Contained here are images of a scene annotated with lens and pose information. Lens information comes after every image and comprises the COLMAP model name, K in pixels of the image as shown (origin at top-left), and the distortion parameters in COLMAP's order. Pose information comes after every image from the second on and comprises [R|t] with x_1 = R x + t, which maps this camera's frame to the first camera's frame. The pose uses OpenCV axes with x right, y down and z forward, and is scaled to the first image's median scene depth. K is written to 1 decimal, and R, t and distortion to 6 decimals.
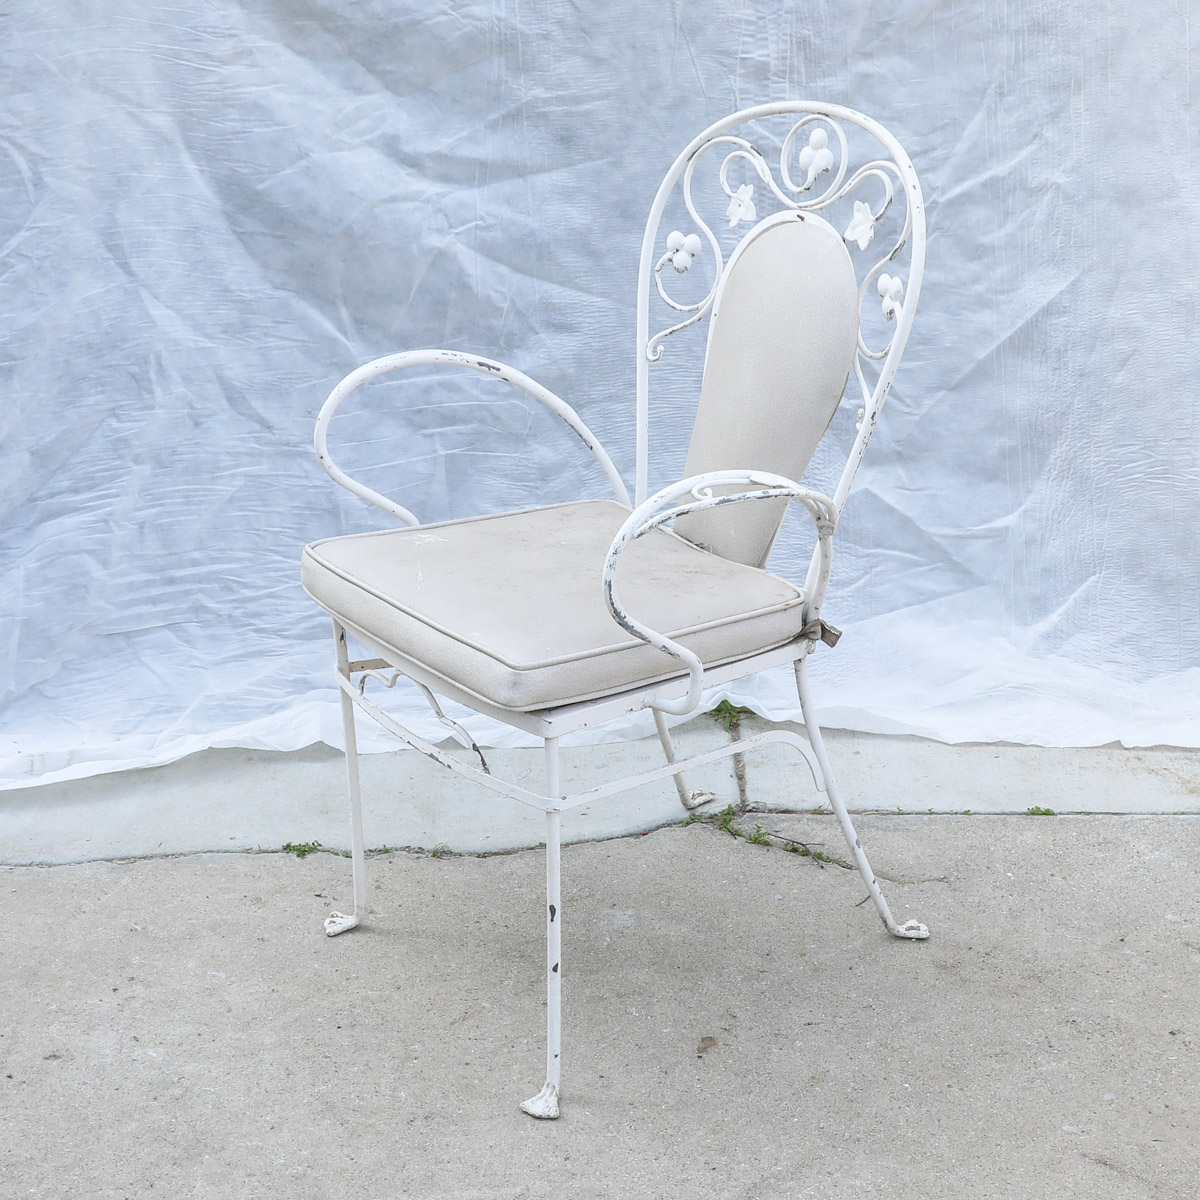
lens RADIAL K [[1872.8, 0, 558.3], [0, 1872.8, 499.1], [0, 0, 1]] dist [-0.018522, 0.180817]
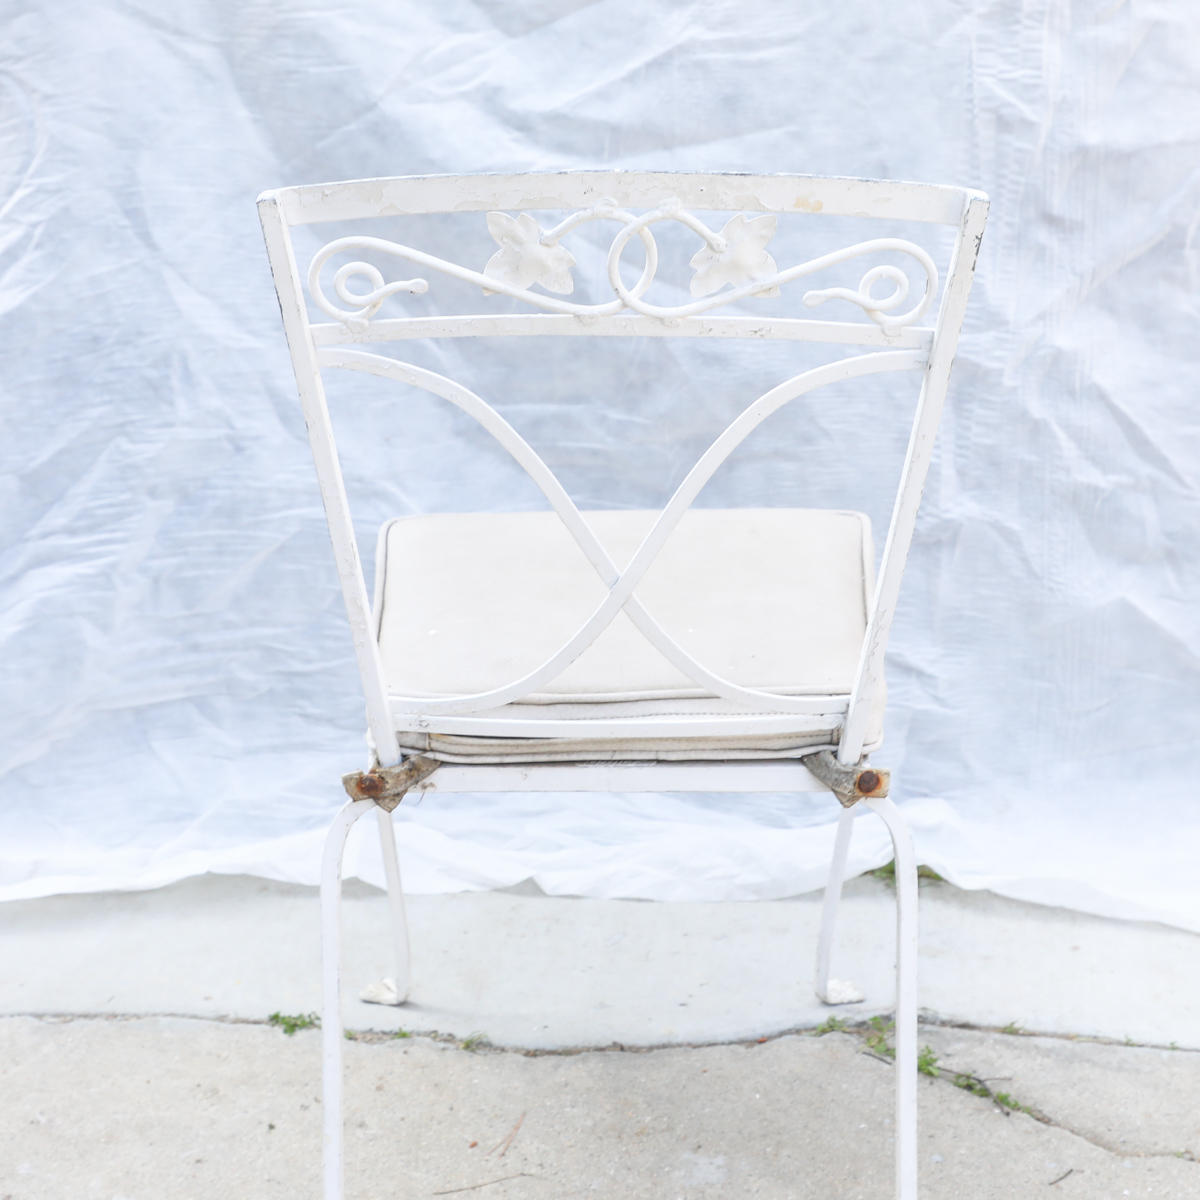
lens RADIAL K [[1907.3, 0, 575.4], [0, 1907.3, 642.5], [0, 0, 1]] dist [0.074623, -0.037937]
pose [[0.990622, 0.064850, -0.120262, 0.048935], [-0.062133, 0.997724, 0.026203, 0.009279], [0.121688, -0.018485, 0.992396, 0.235998]]
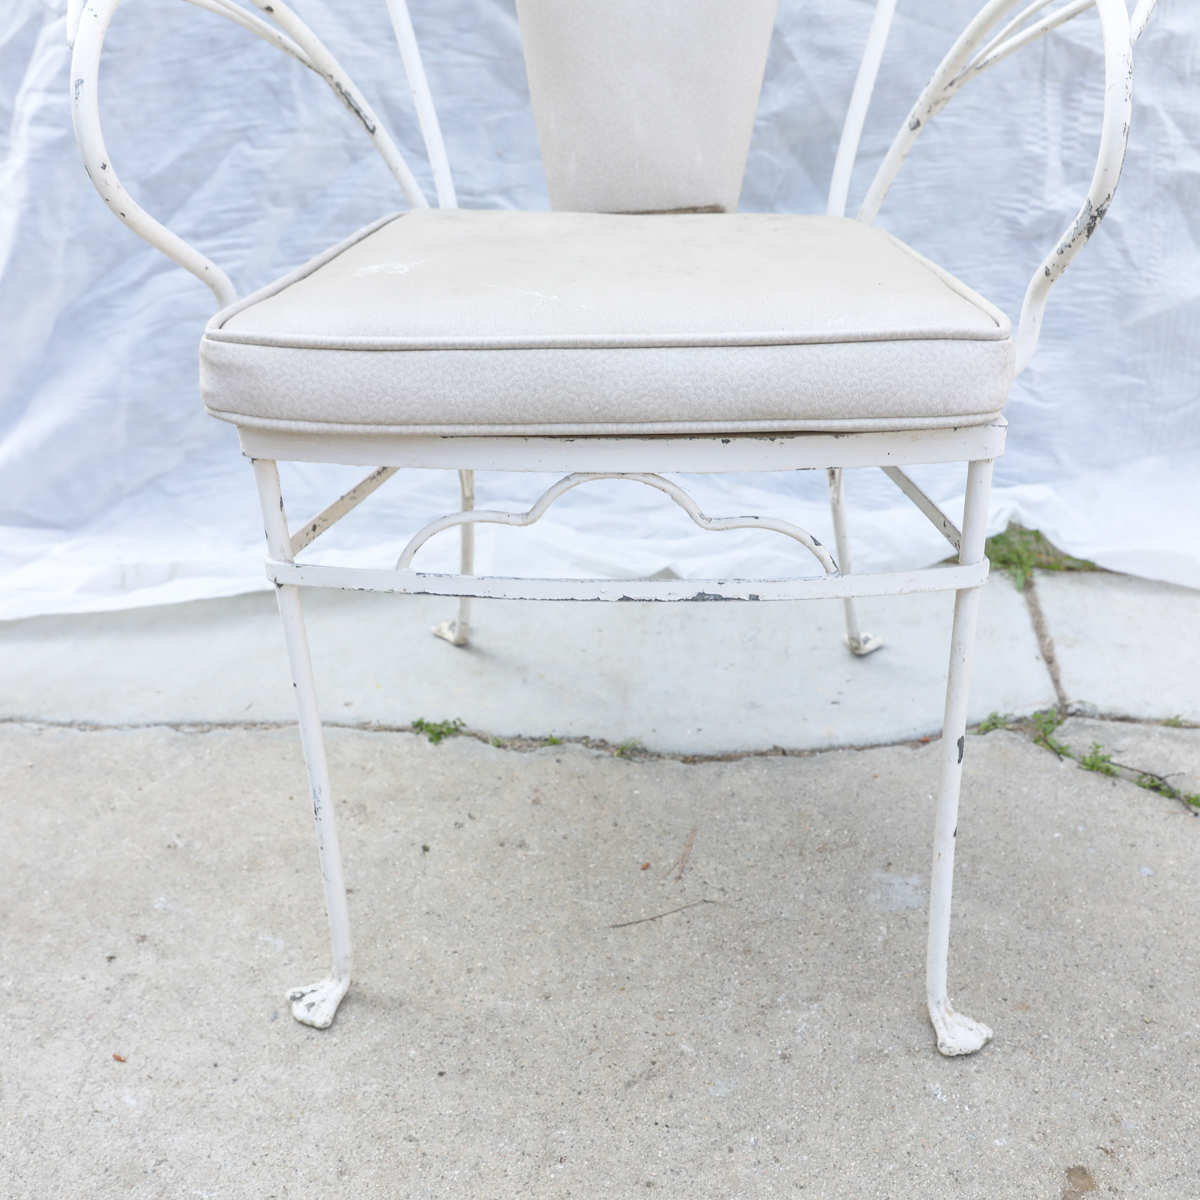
lens RADIAL K [[1329.6, 0, 600.0], [0, 1329.6, 600.0], [0, 0, 1]] dist [0.007964, 0.014416]
pose [[0.992943, 0.065533, -0.098841, -0.025722], [-0.047363, 0.983232, 0.176102, 0.041252], [0.108724, -0.170178, 0.979397, 0.462392]]
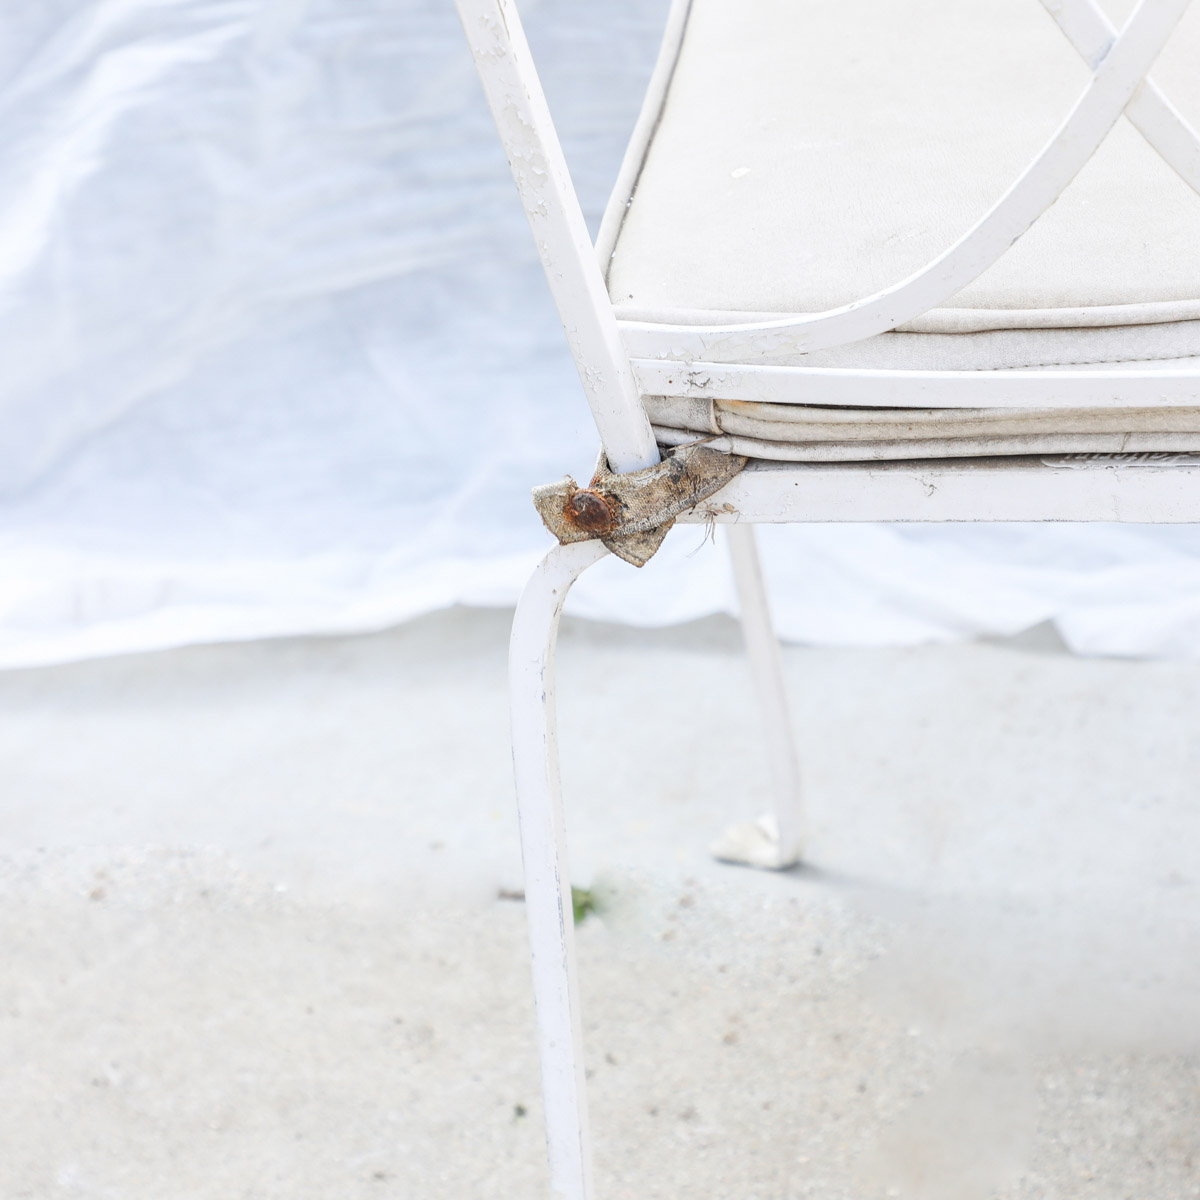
lens RADIAL K [[2968.9, 0, 680.6], [0, 2968.9, 599.0], [0, 0, 1]] dist [0.072263, -0.011821]
pose [[0.950425, 0.090290, -0.297558, 0.056474], [-0.033947, 0.981324, 0.189342, 0.004857], [0.309097, -0.169854, 0.935740, 0.383774]]
